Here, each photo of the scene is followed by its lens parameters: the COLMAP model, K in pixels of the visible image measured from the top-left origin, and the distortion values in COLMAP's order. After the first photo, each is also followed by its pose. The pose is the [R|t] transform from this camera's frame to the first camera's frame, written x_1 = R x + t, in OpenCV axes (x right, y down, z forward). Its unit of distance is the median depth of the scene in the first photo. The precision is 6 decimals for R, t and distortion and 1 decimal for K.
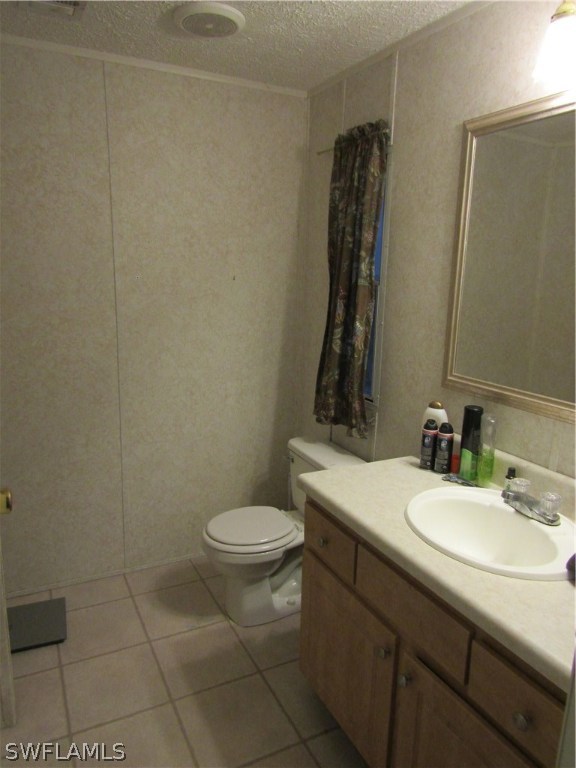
lens RADIAL K [[545.9, 0, 288.0], [0, 545.9, 384.0], [0, 0, 1]] dist [-0.012244, 0.001010]
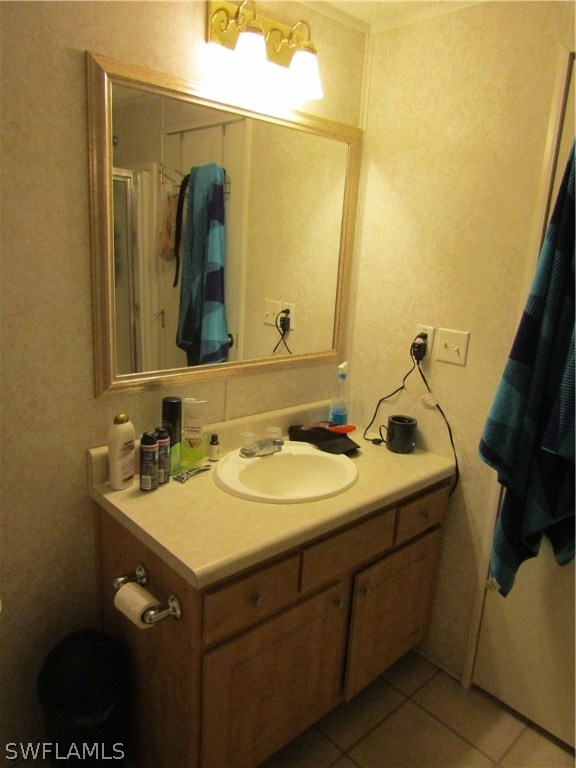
lens RADIAL K [[545.9, 0, 288.0], [0, 545.9, 384.0], [0, 0, 1]] dist [-0.012244, 0.001010]
pose [[-0.272867, -0.282675, 0.919586, -0.600015], [0.125219, 0.937292, 0.325274, -0.274658], [-0.953868, 0.203906, -0.220360, 1.043263]]
